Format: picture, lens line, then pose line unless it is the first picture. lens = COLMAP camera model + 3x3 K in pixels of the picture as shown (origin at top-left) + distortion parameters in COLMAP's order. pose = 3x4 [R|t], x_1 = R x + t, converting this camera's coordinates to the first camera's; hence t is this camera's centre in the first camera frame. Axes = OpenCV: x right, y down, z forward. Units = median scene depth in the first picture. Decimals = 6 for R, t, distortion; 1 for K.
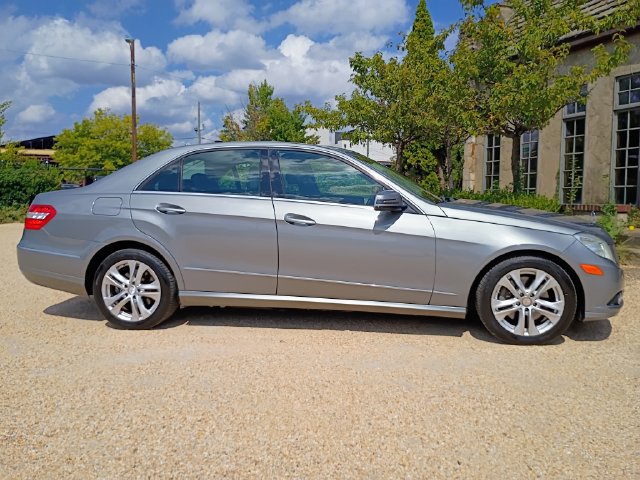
lens RADIAL K [[565.2, 0, 314.7], [0, 565.2, 242.1], [0, 0, 1]] dist [0.105376, -0.165511]
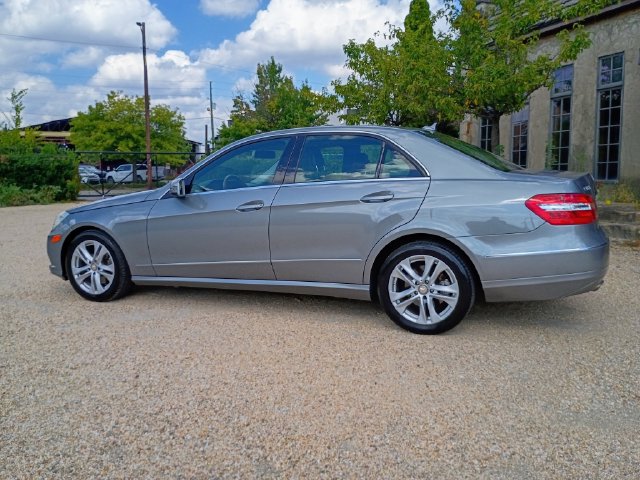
lens RADIAL K [[565.2, 0, 314.7], [0, 565.2, 242.1], [0, 0, 1]] dist [0.105376, -0.165511]
pose [[0.999528, -0.011785, -0.028372, 0.077653], [0.012926, 0.999101, 0.040363, -0.001405], [0.027871, -0.040710, 0.998782, -0.169399]]
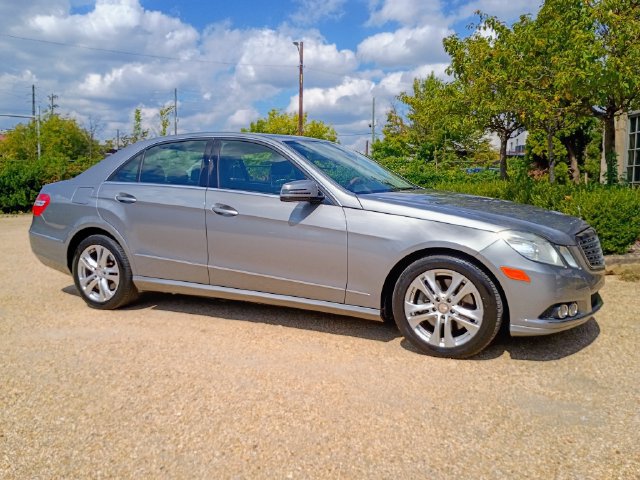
lens RADIAL K [[560.9, 0, 320.0], [0, 560.9, 240.0], [0, 0, 1]] dist [0.072743, -0.089021]
pose [[0.944705, 0.031341, -0.326421, 0.419596], [-0.029330, 0.999508, 0.011082, -0.002693], [0.326608, -0.000895, 0.945159, 0.113599]]
